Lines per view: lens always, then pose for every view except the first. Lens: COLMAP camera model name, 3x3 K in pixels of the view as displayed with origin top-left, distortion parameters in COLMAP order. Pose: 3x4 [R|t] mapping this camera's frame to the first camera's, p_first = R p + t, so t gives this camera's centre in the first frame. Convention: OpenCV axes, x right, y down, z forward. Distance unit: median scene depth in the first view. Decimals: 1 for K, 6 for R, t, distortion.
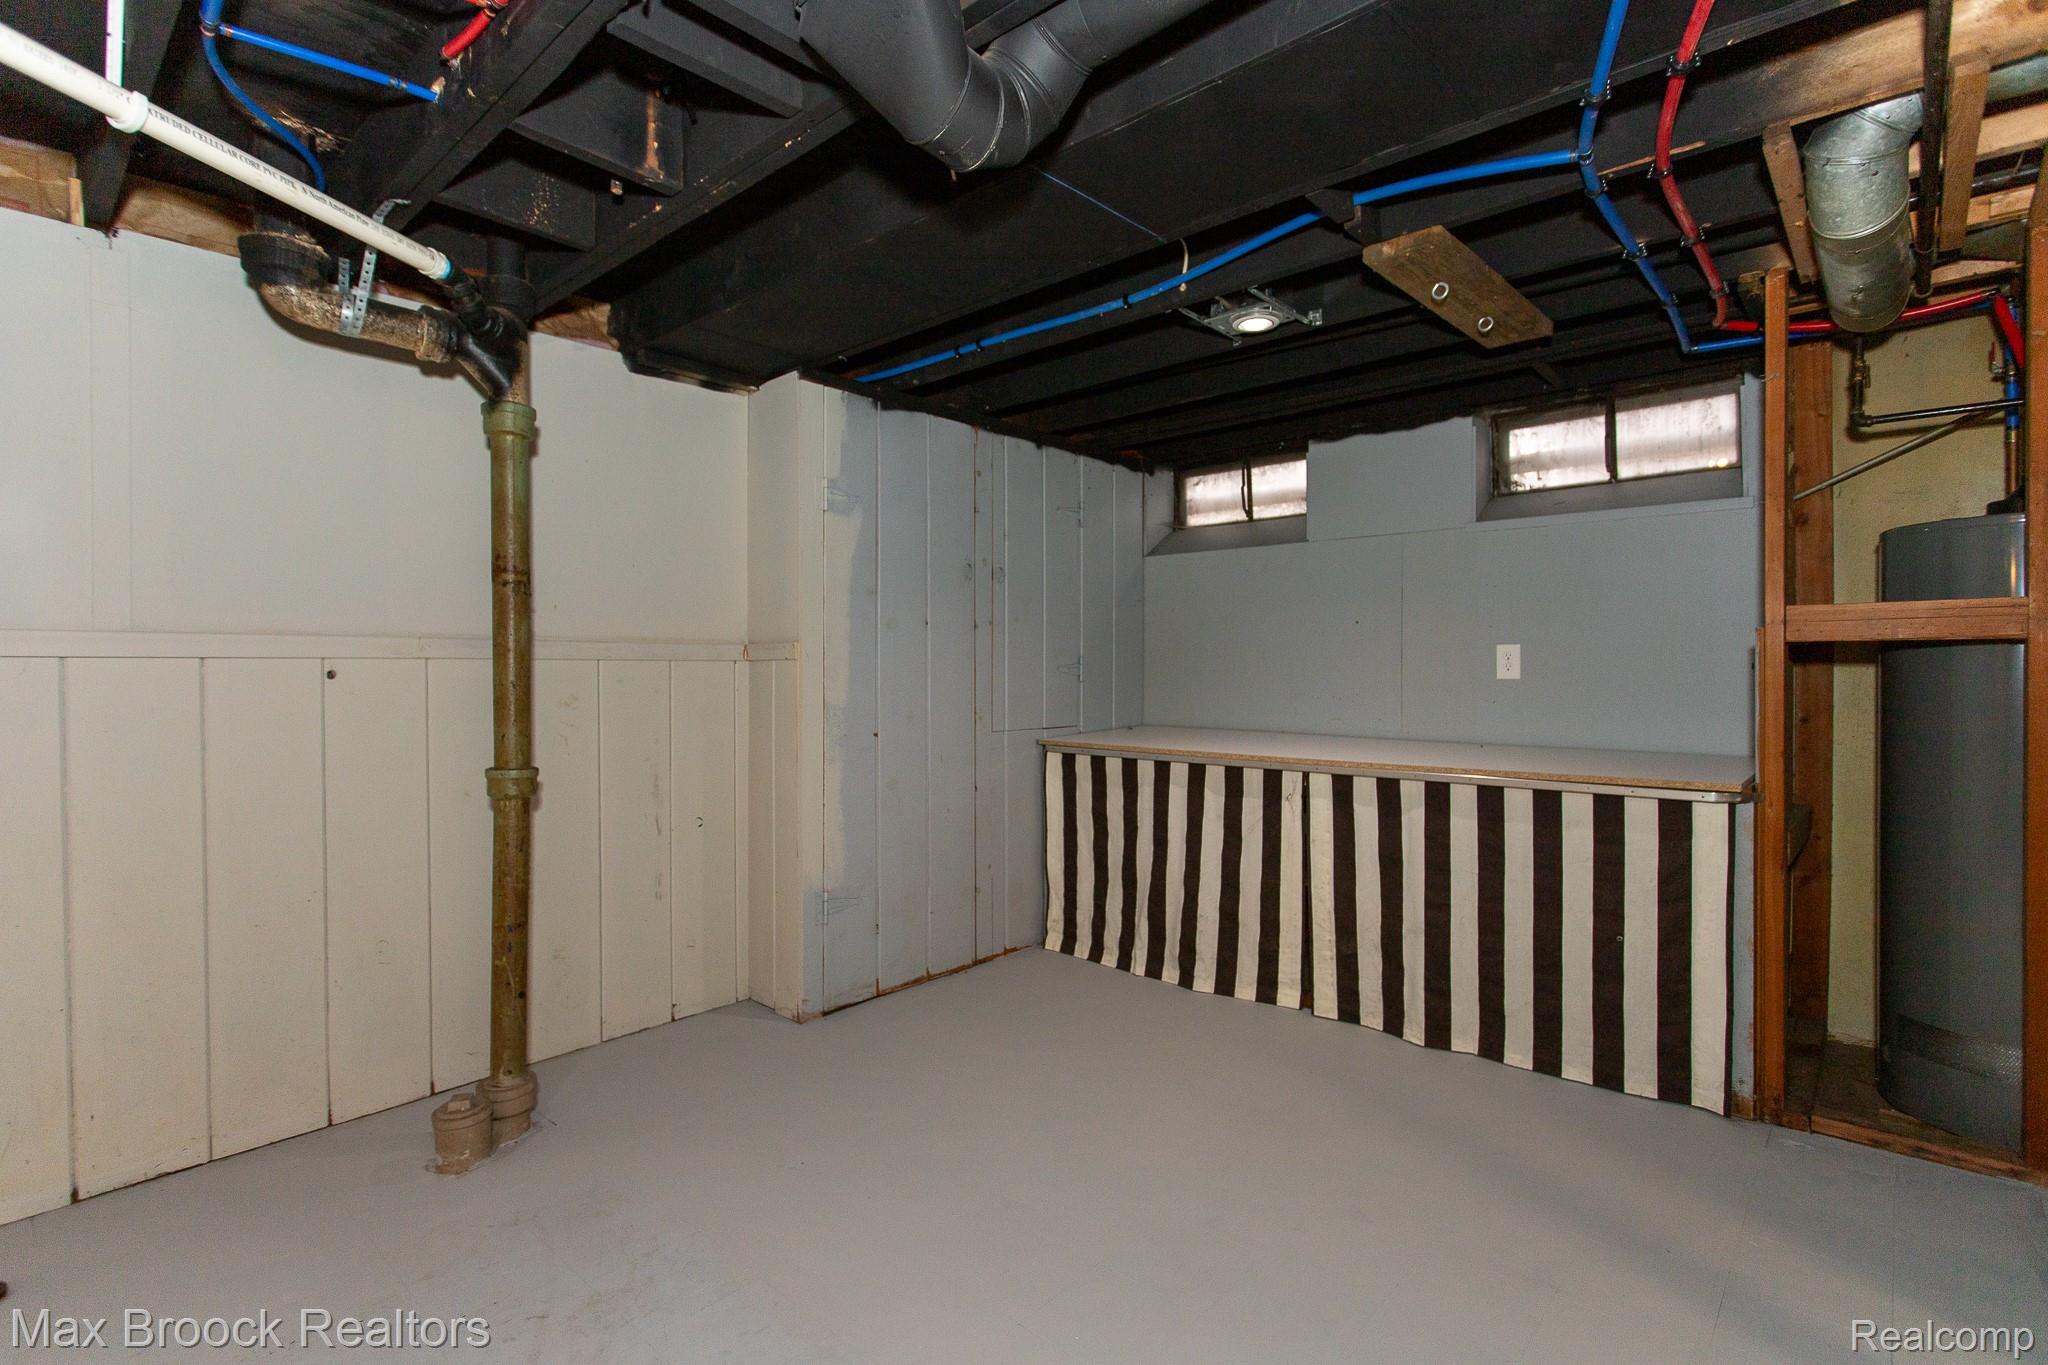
lens RADIAL K [[972.9, 0, 1024.0], [0, 972.9, 682.5], [0, 0, 1]] dist [-0.005722, 0.001514]
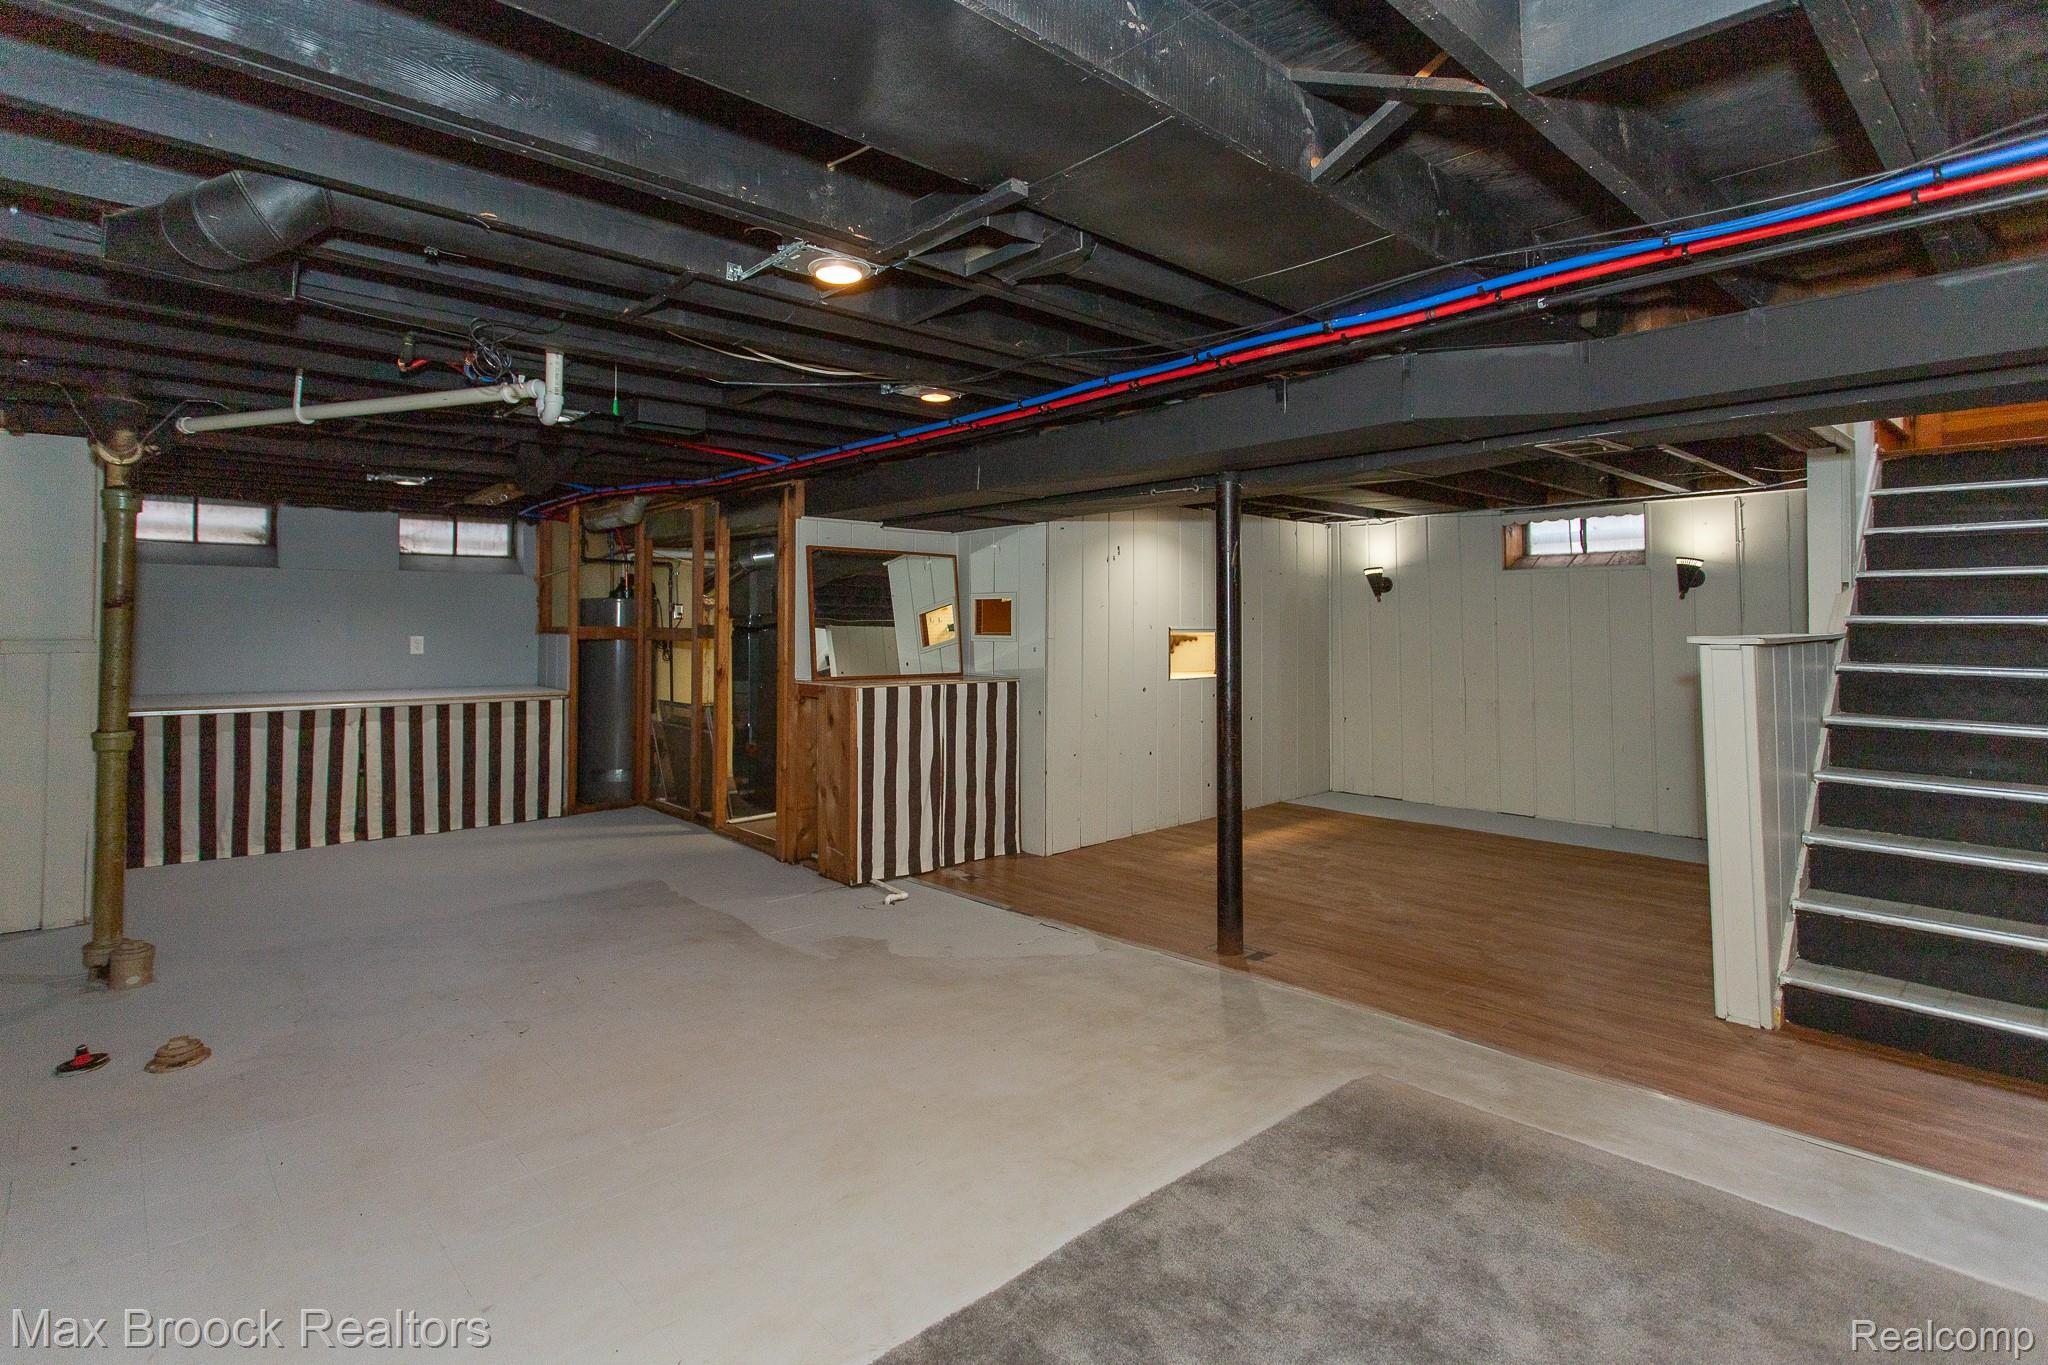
lens RADIAL K [[999.9, 0, 999.2], [0, 999.9, 601.6], [0, 0, 1]] dist [0.000359, -0.000085]
pose [[0.108858, 0.031582, 0.993556, -1.331679], [0.012188, 0.999378, -0.033102, -0.027771], [-0.993983, 0.015713, 0.108405, -0.351172]]
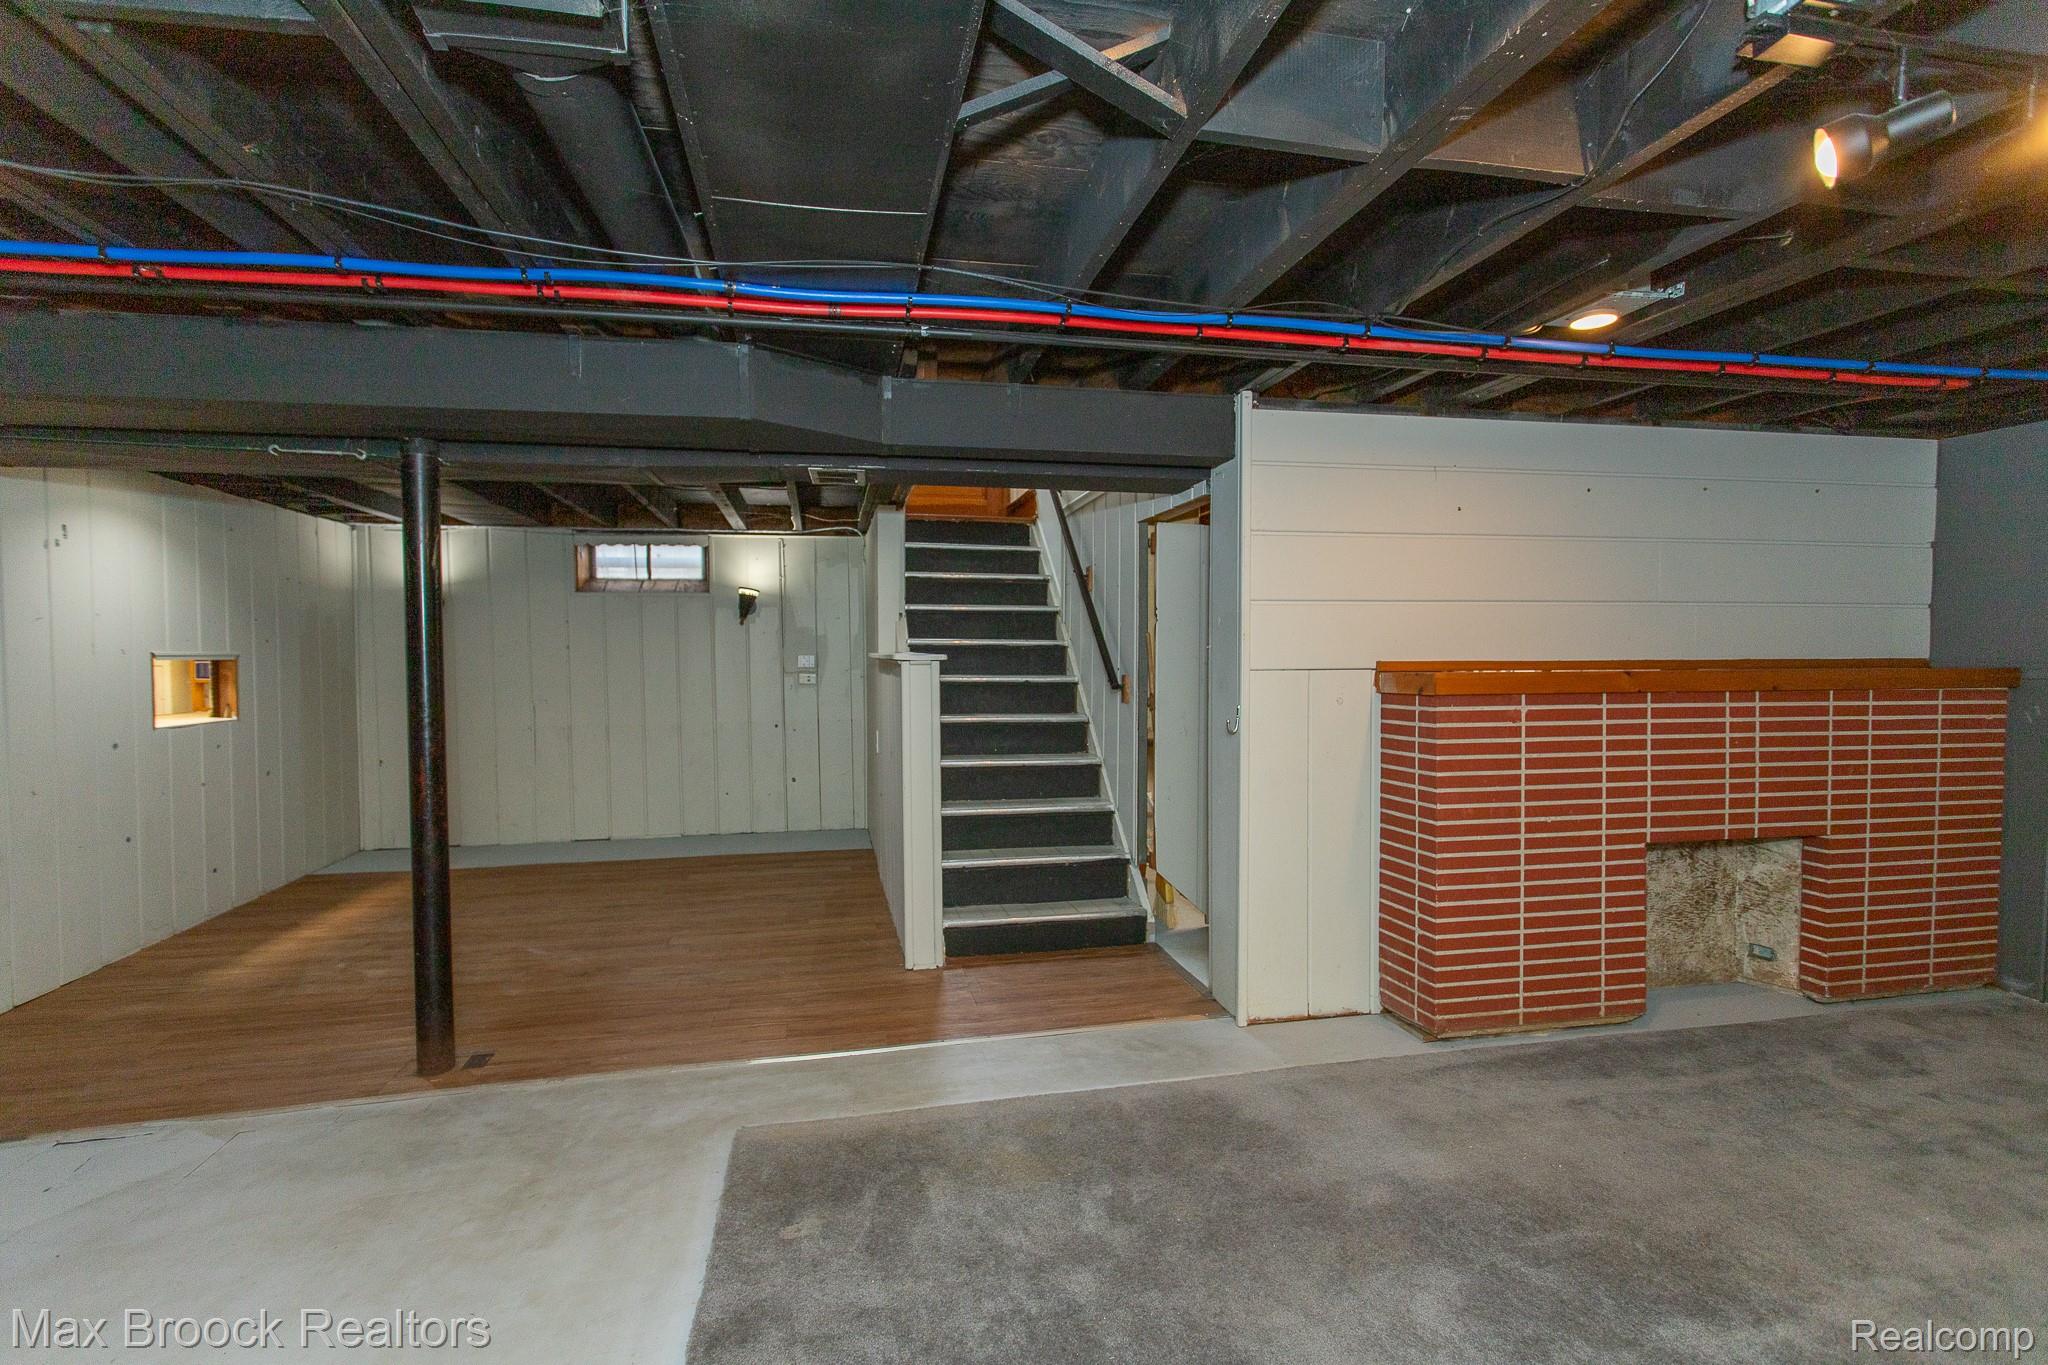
lens RADIAL K [[994.6, 0, 1022.9], [0, 994.6, 688.6], [0, 0, 1]] dist [-0.000052, 0.000399]
pose [[-0.805220, -0.011268, 0.592870, -1.082869], [0.018392, 0.998864, 0.043963, -0.025866], [-0.592691, 0.046304, -0.804098, -0.096688]]
